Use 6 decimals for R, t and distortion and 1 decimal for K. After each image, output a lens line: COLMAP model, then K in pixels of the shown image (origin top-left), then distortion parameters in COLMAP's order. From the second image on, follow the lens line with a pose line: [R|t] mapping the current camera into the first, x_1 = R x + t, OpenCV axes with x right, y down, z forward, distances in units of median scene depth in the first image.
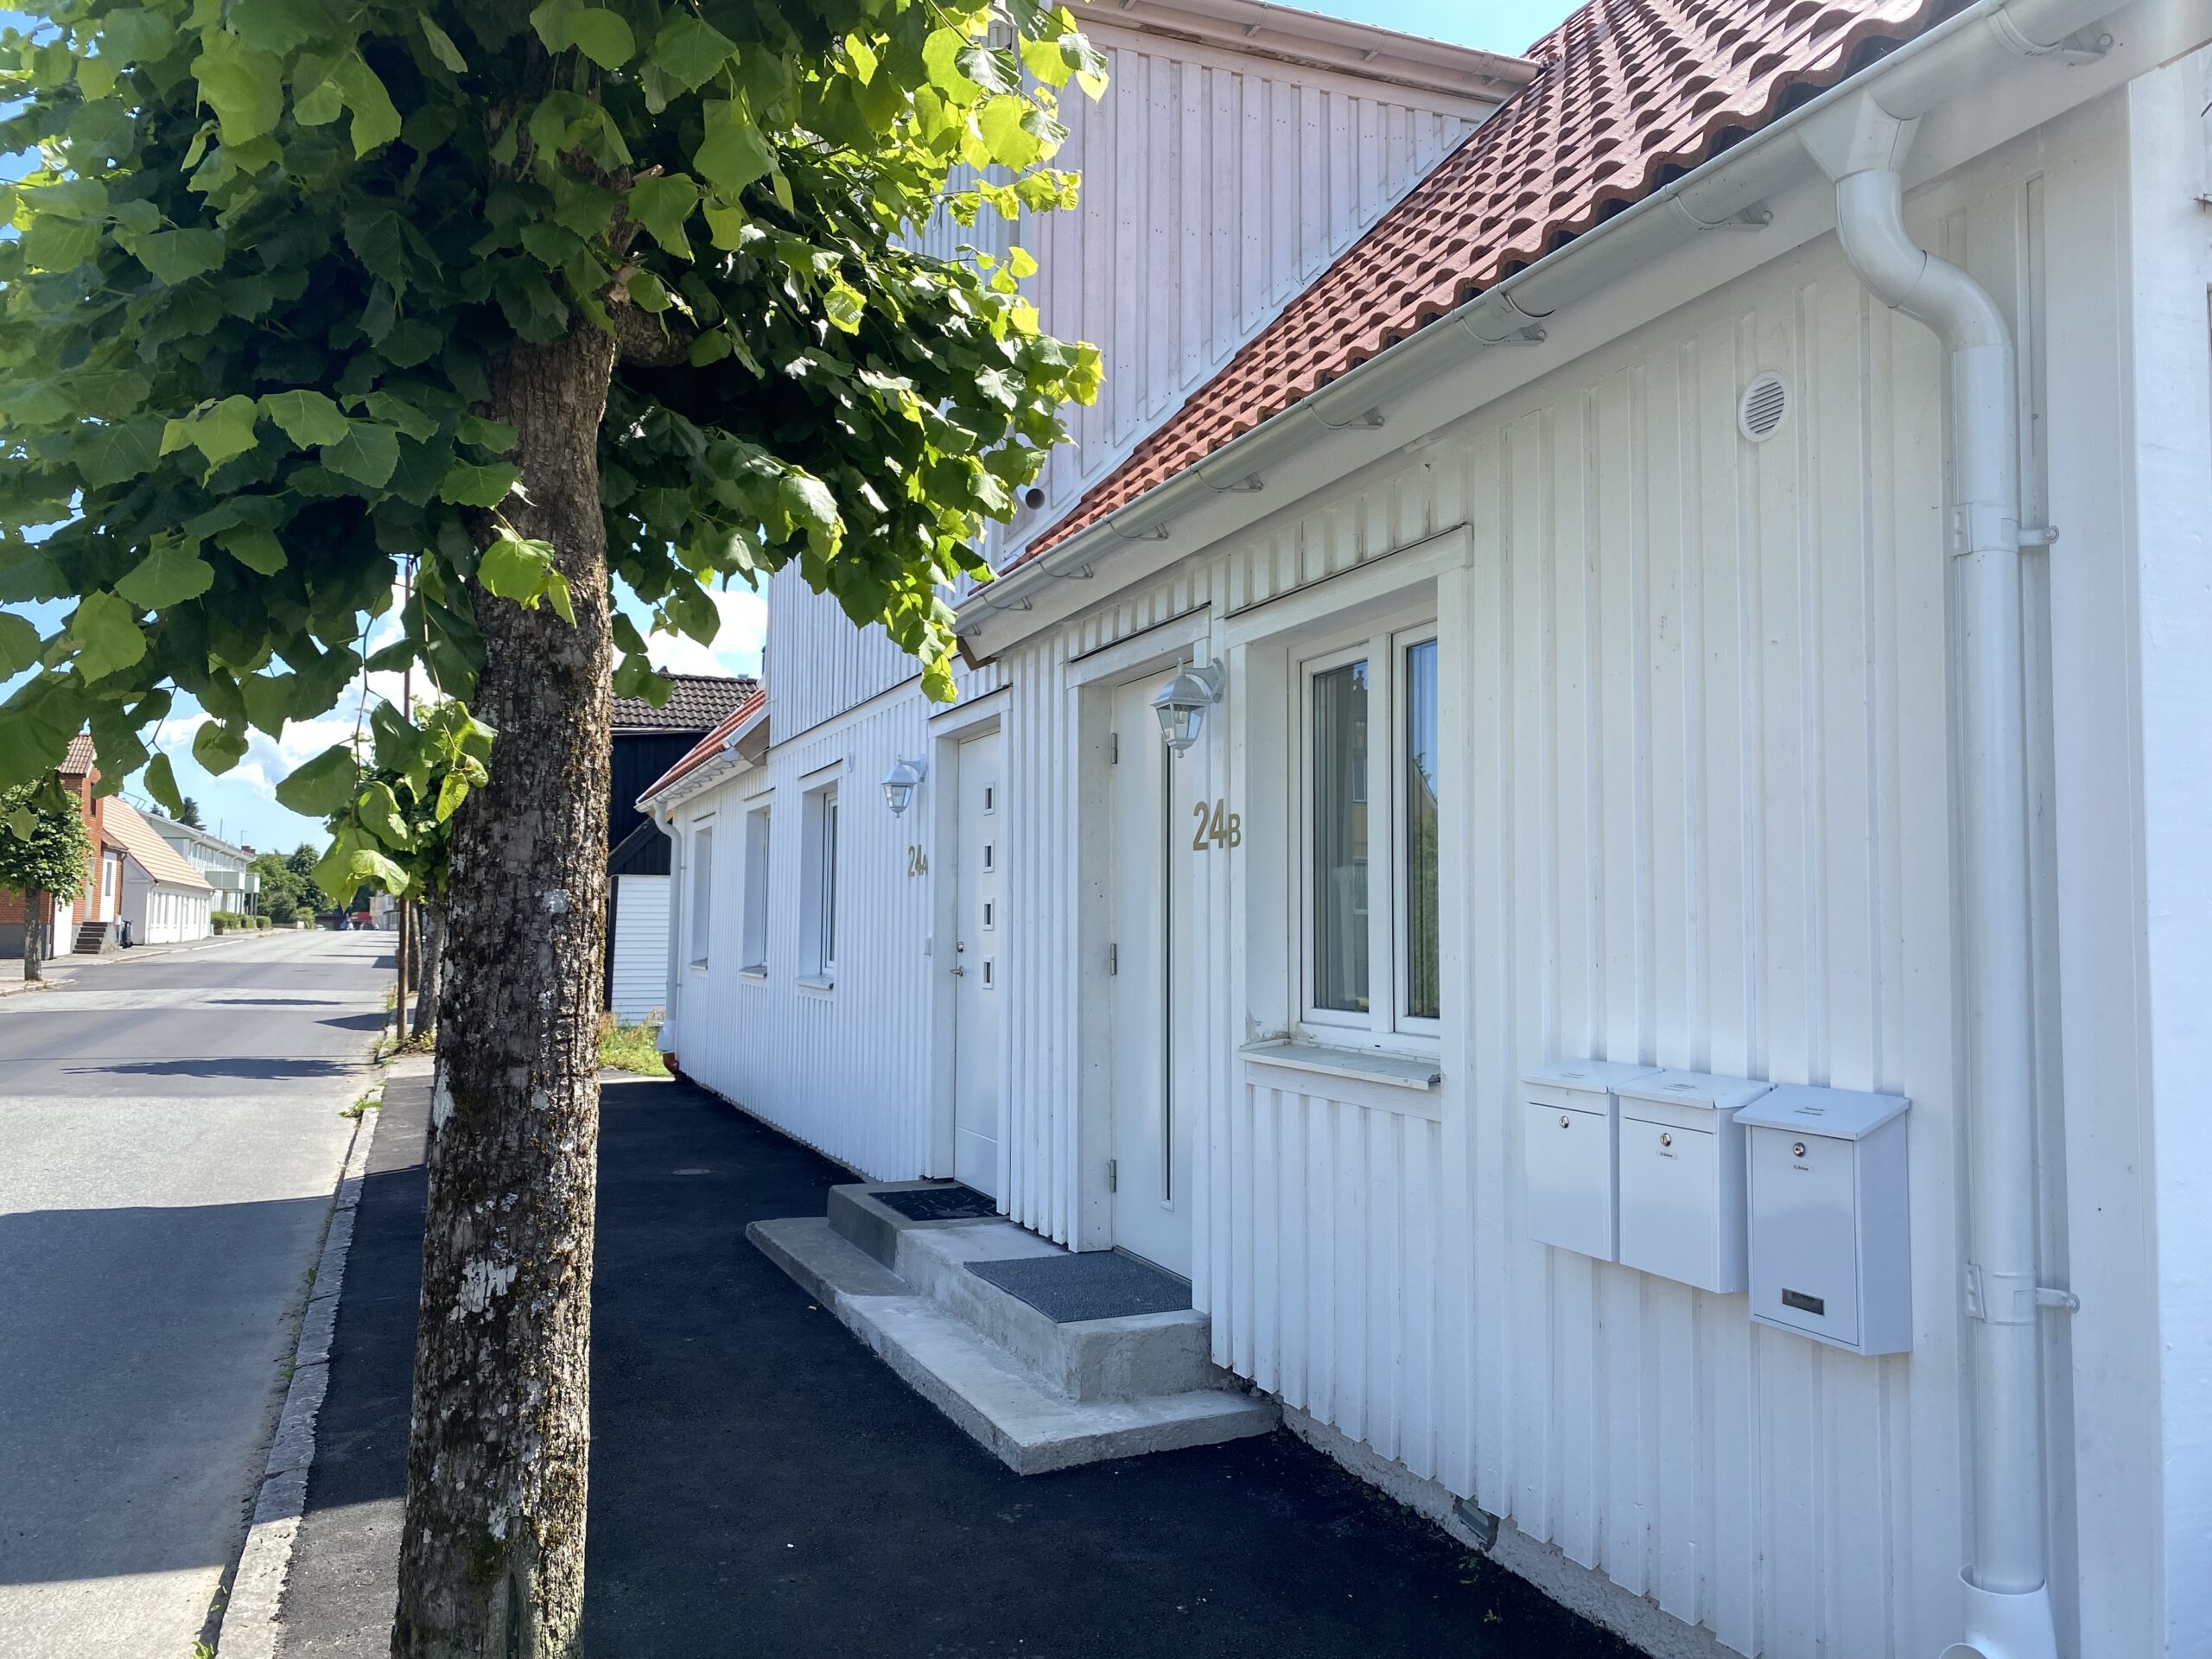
lens RADIAL K [[1735.2, 0, 1106.0], [0, 1735.2, 829.5], [0, 0, 1]] dist [0.064558, 0.003450]
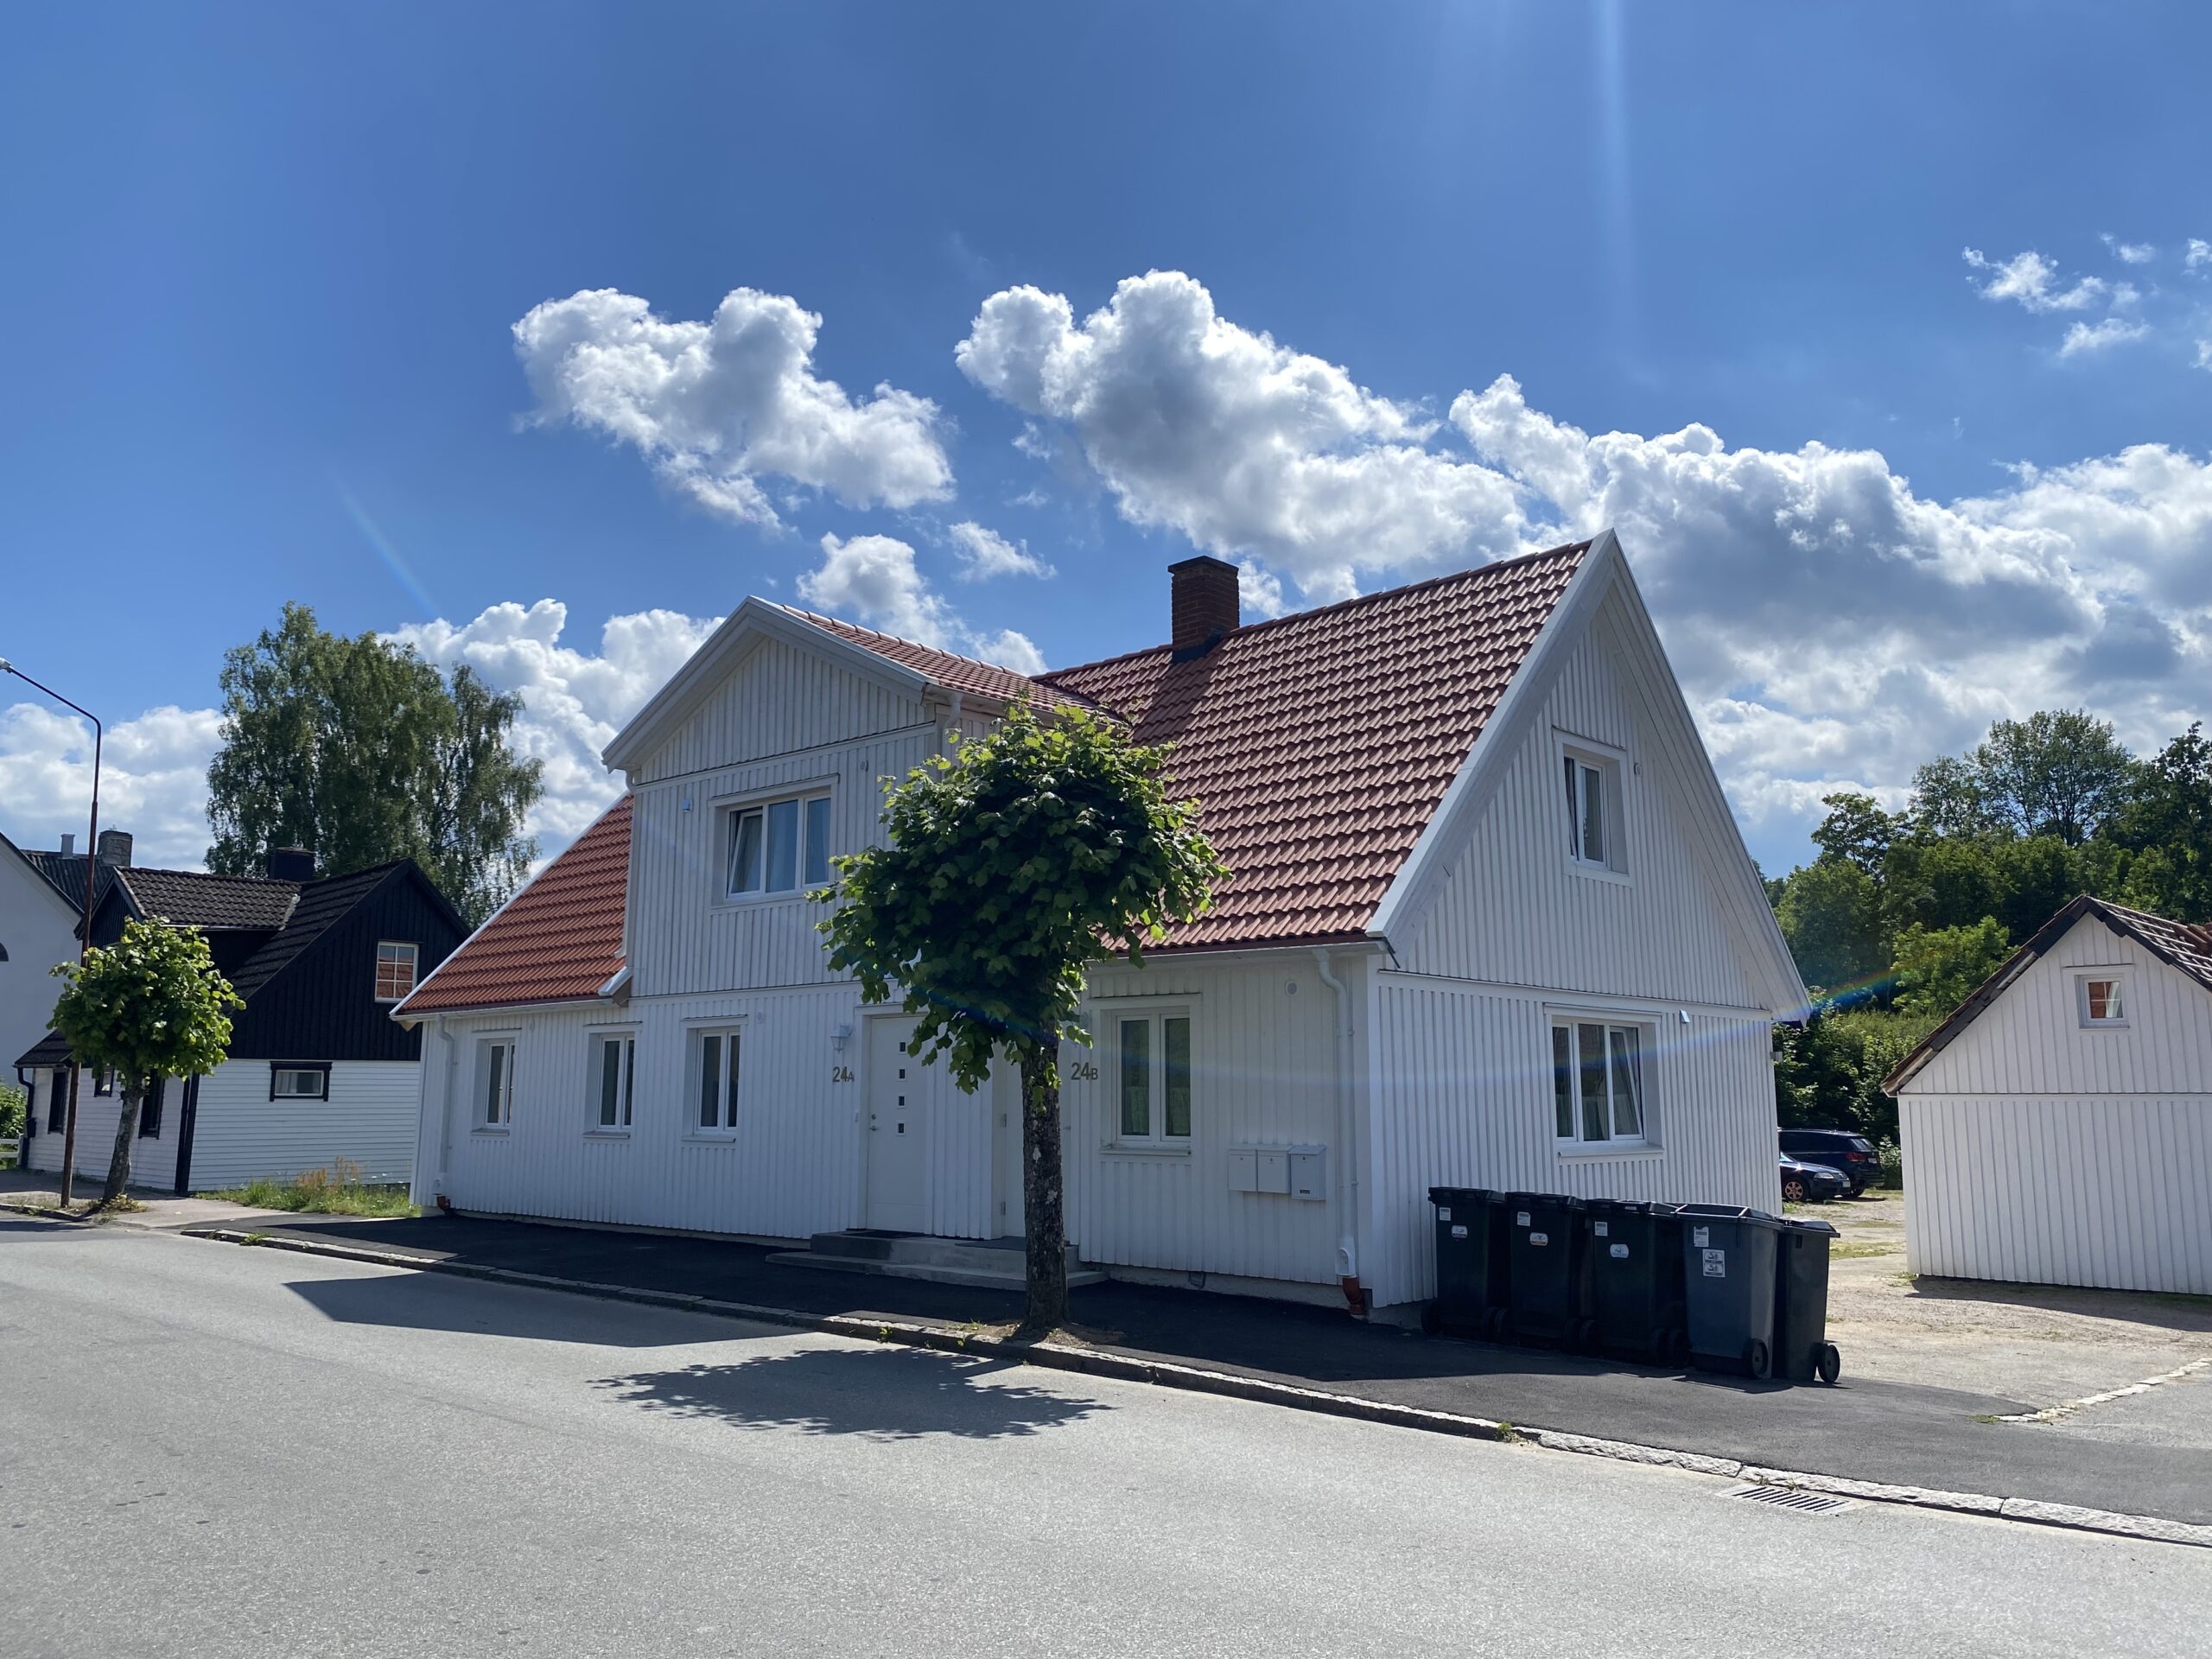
lens RADIAL K [[1735.2, 0, 1106.0], [0, 1735.2, 829.5], [0, 0, 1]] dist [0.064558, 0.003450]
pose [[0.901989, 0.055081, 0.428231, -1.803049], [-0.016777, 0.995551, -0.092714, -0.212834], [-0.431433, 0.076442, 0.898901, -2.555905]]
